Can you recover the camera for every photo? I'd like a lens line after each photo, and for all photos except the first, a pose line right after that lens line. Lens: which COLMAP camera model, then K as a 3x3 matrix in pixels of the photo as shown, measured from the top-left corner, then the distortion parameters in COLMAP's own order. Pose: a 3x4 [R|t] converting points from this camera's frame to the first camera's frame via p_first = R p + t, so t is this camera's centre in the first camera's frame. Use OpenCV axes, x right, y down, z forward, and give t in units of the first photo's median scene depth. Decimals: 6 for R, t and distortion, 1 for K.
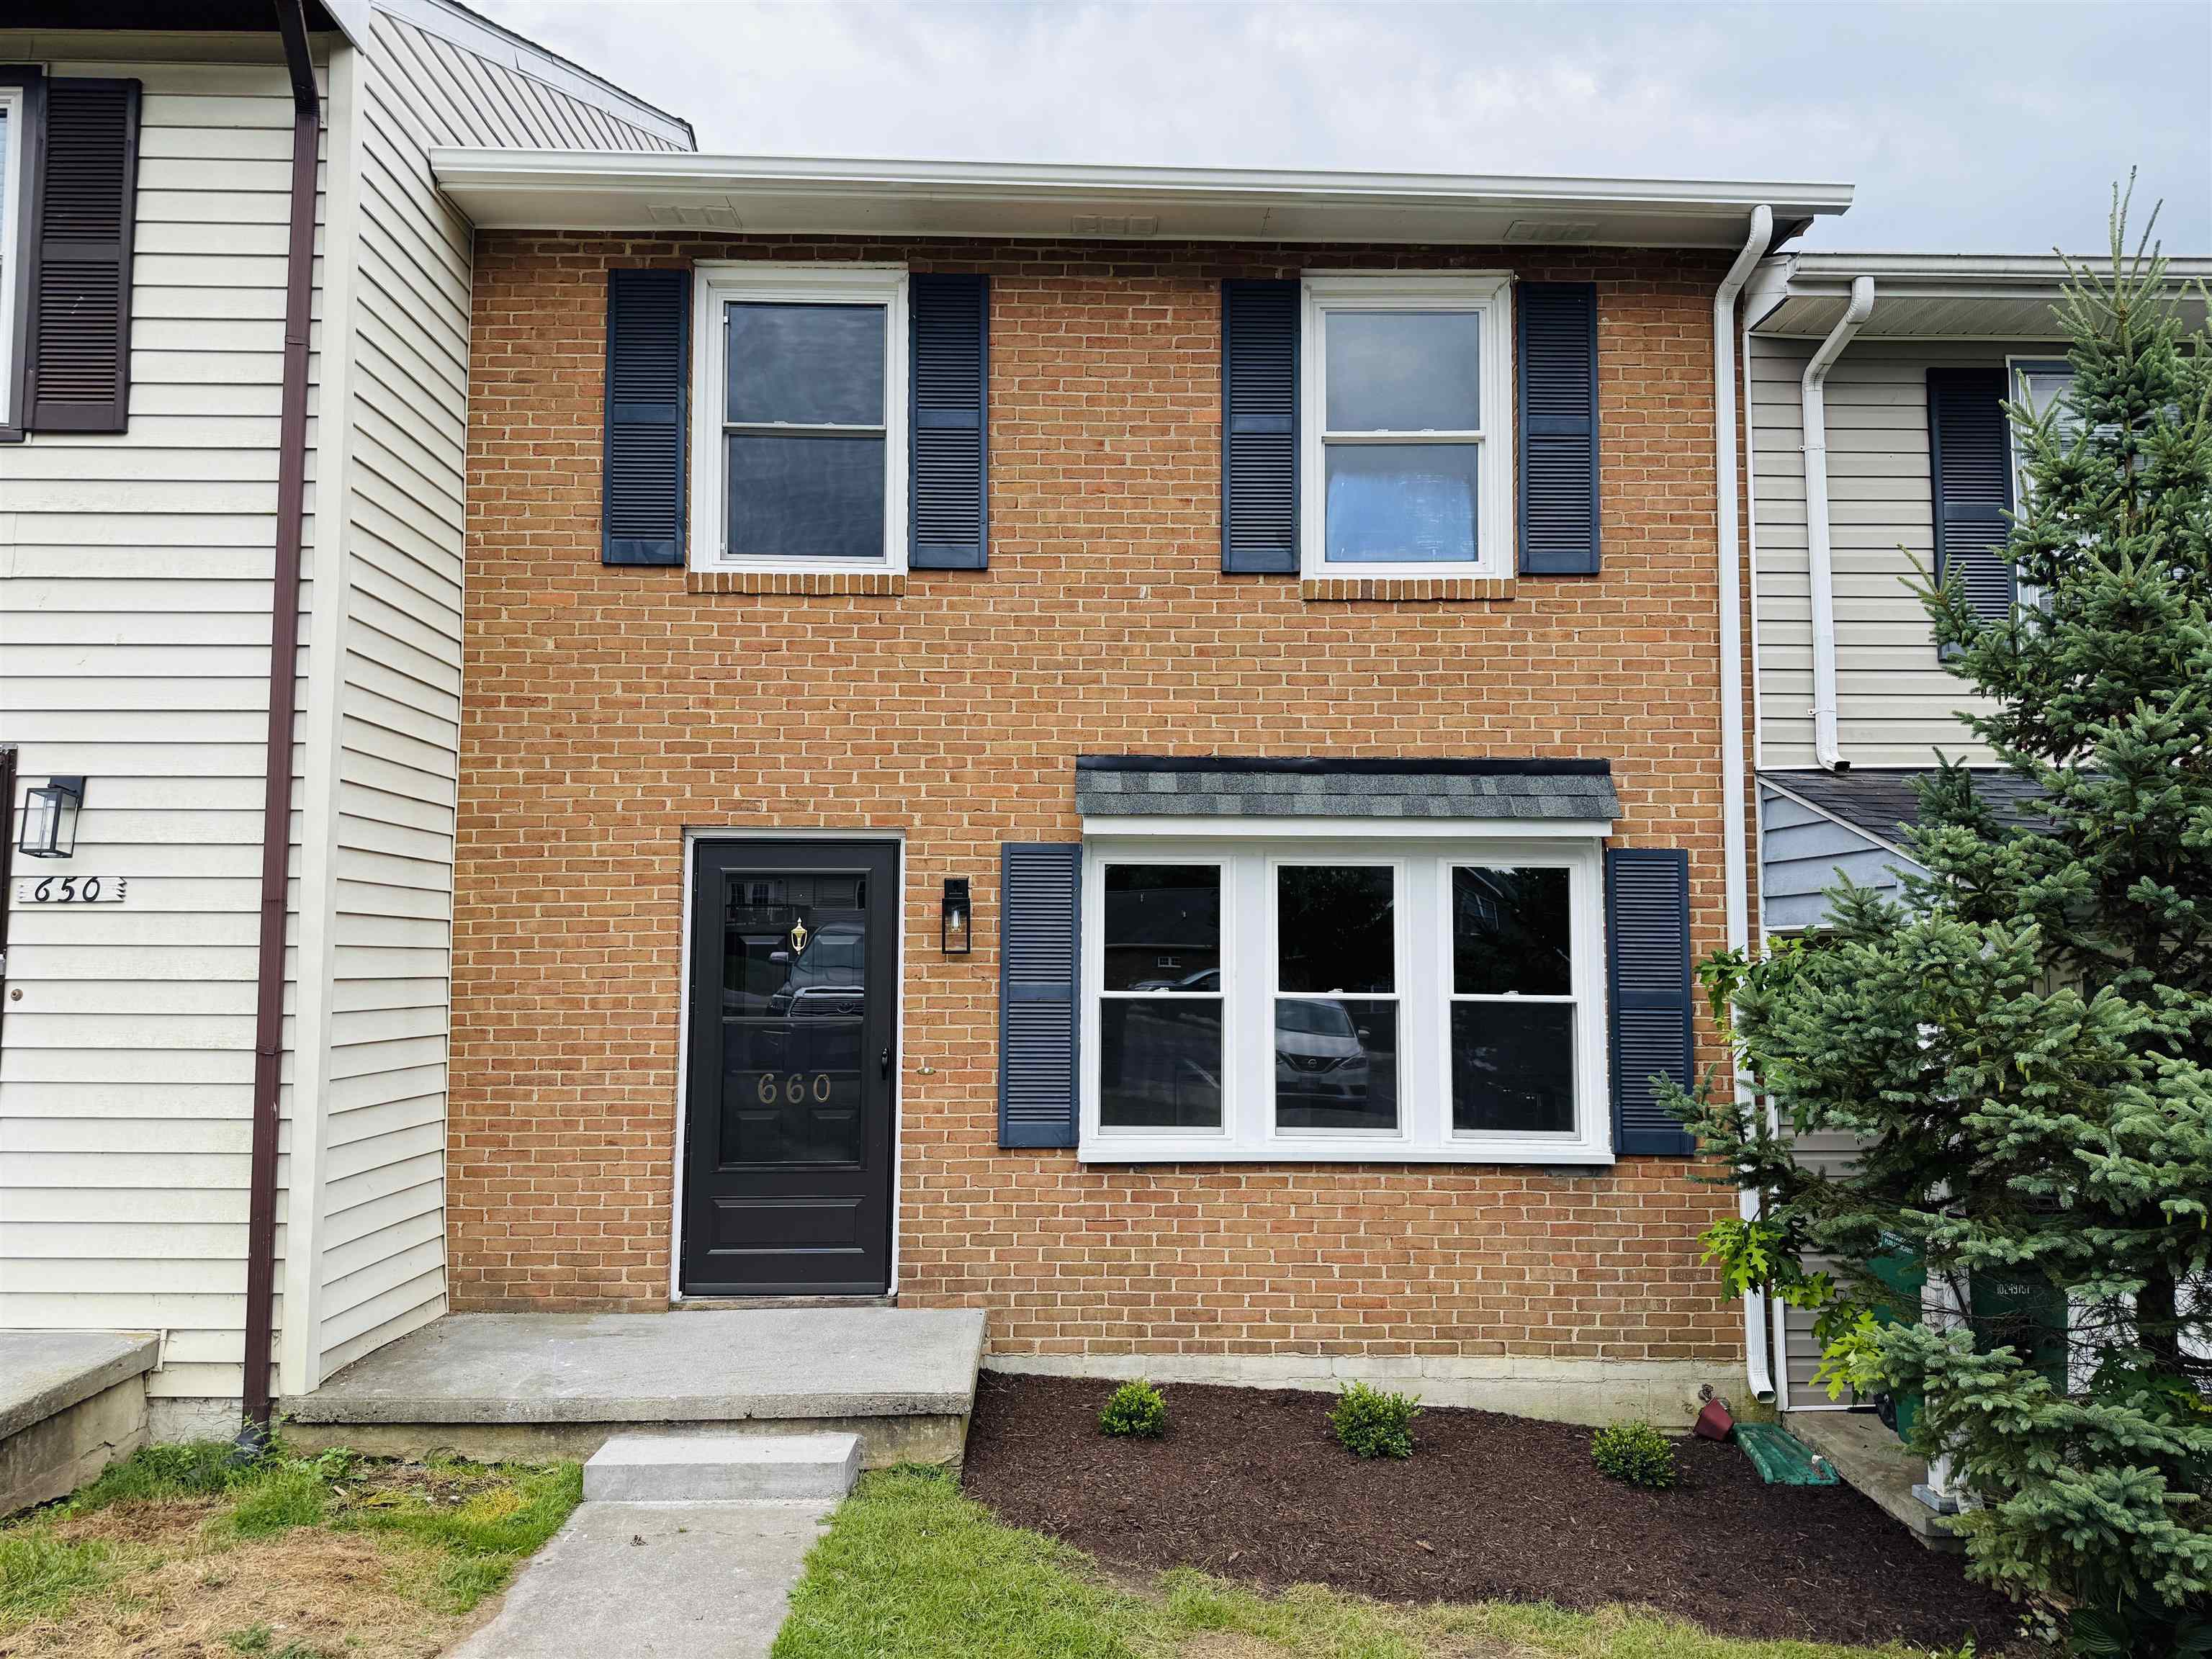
lens RADIAL K [[1571.4, 0, 1096.5], [0, 1571.4, 836.0], [0, 0, 1]] dist [0.046061, -0.034052]
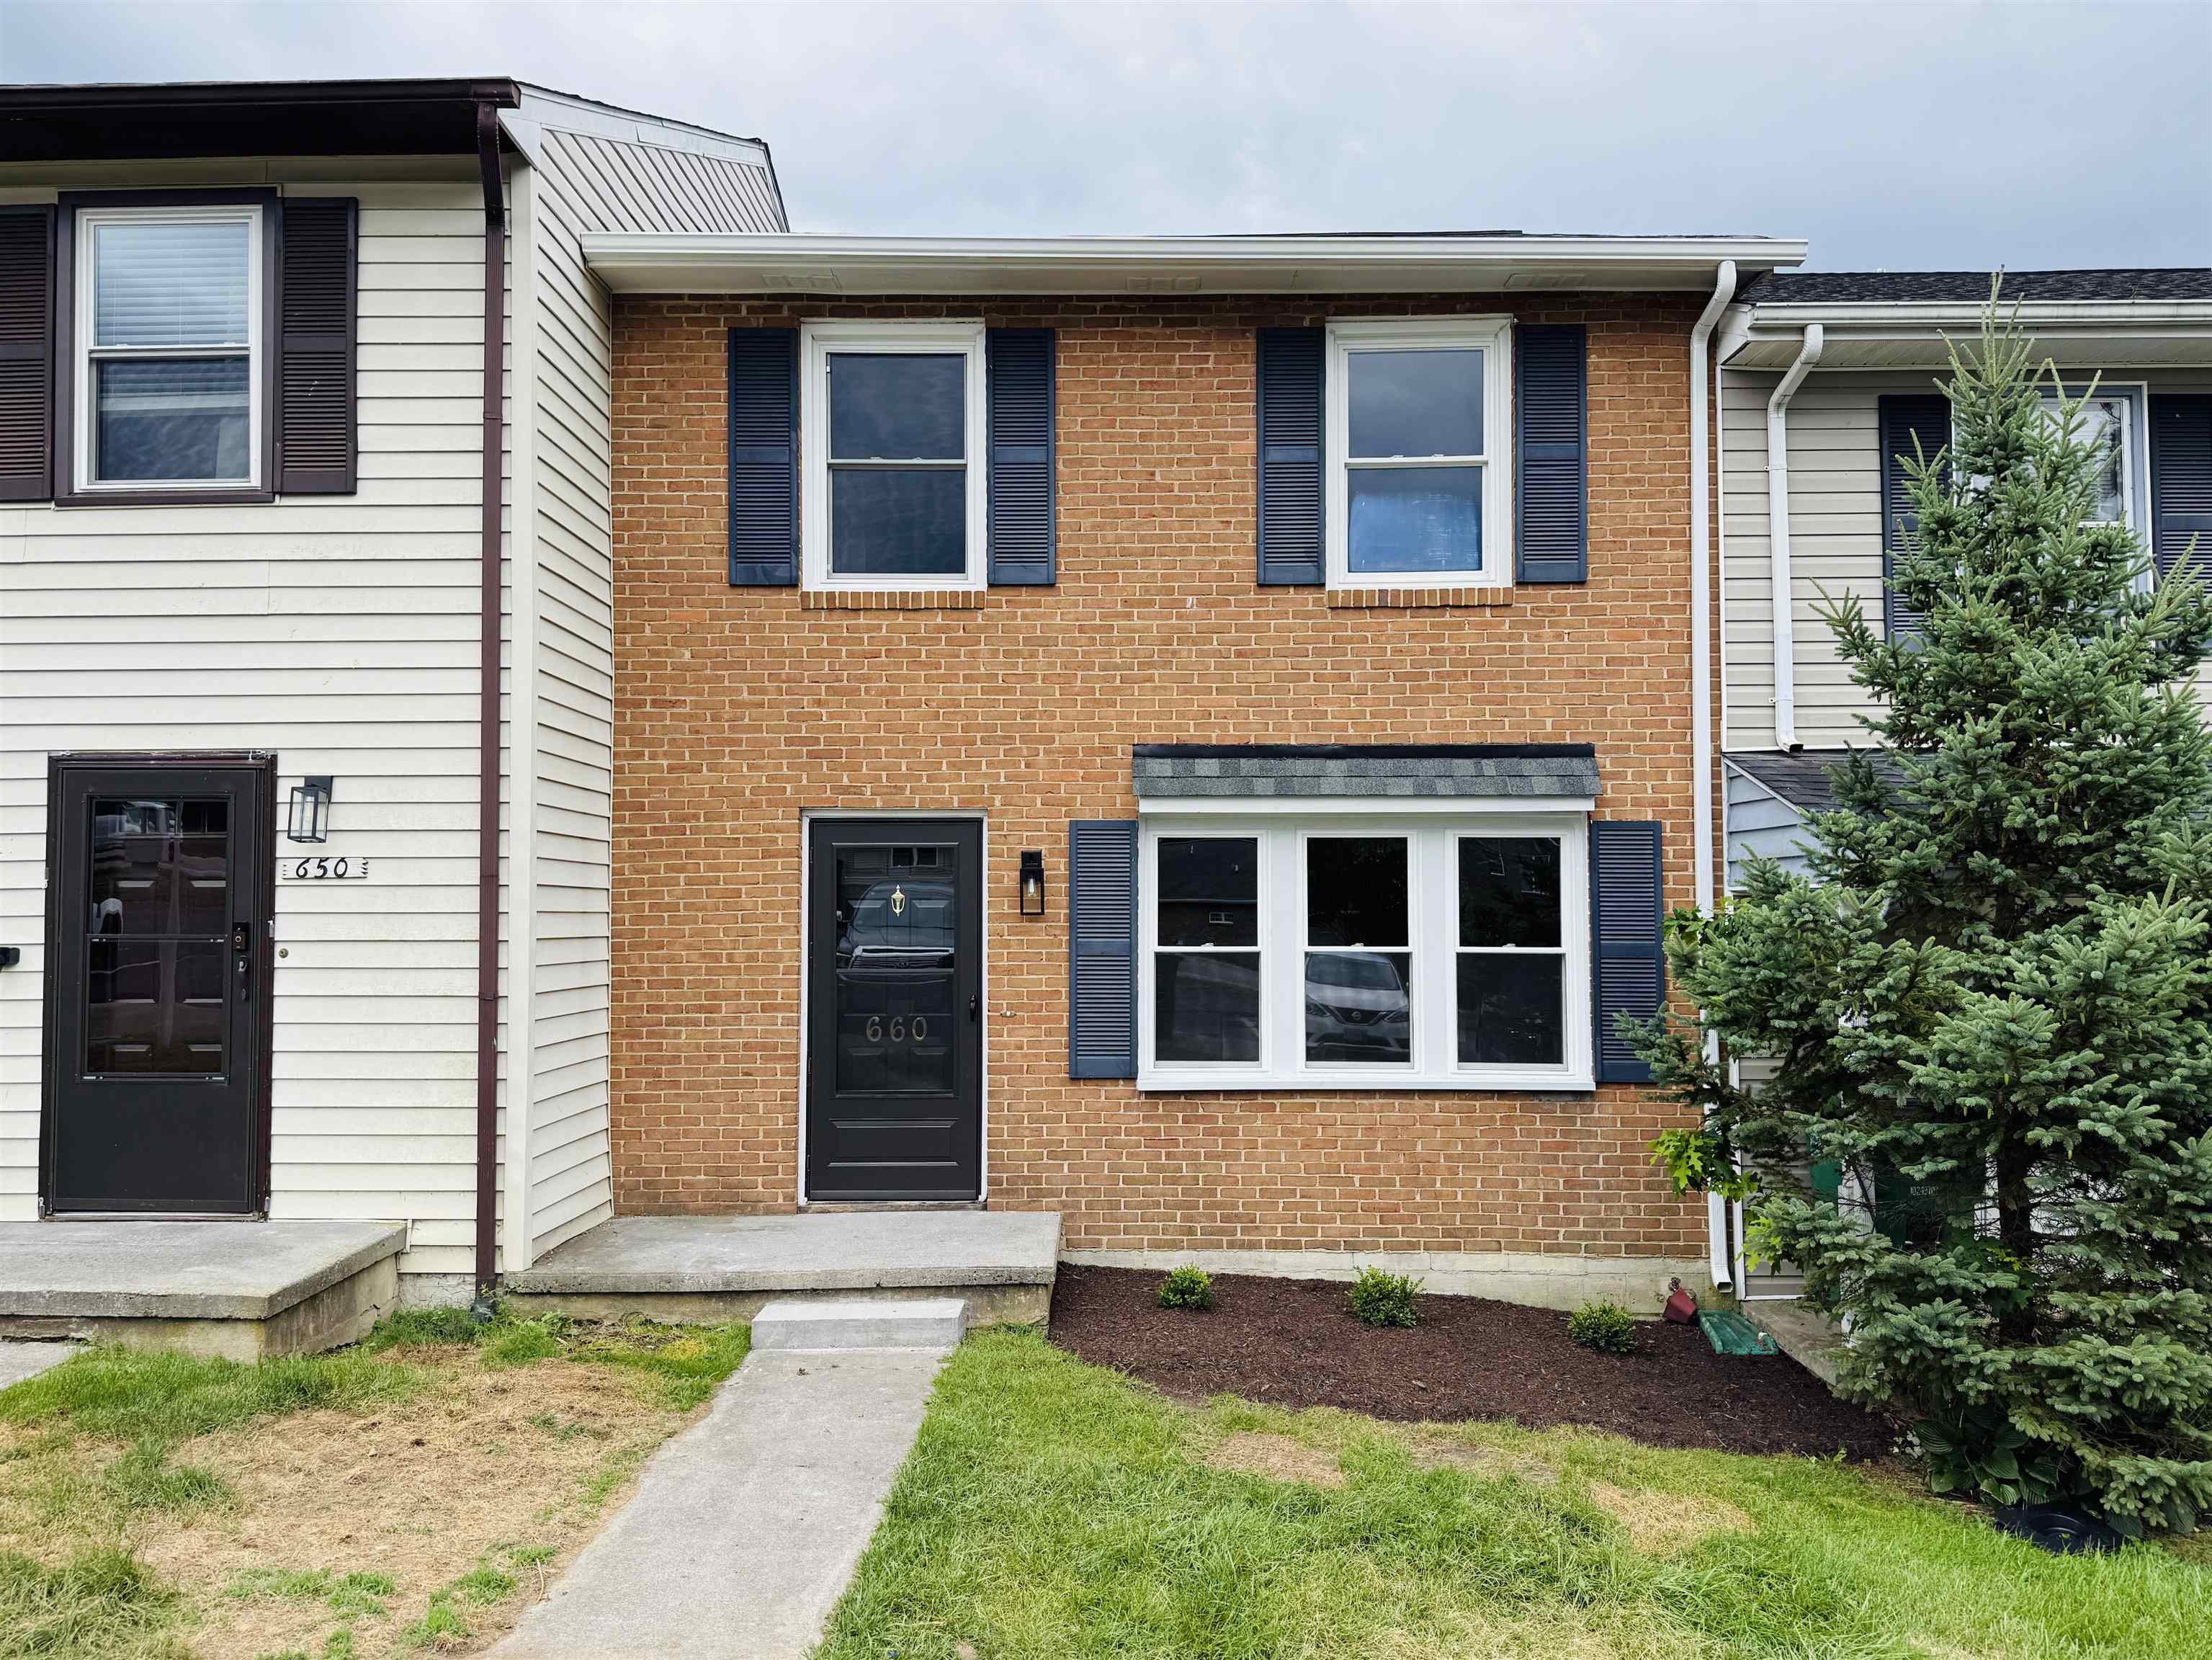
lens RADIAL K [[1571.6, 0, 1111.3], [0, 1571.6, 841.5], [0, 0, 1]] dist [0.046061, -0.034052]
pose [[0.999751, -0.006784, -0.021267, -0.005050], [0.007453, 0.999474, 0.031547, -0.017364], [0.021042, -0.031697, 0.999276, -0.179327]]
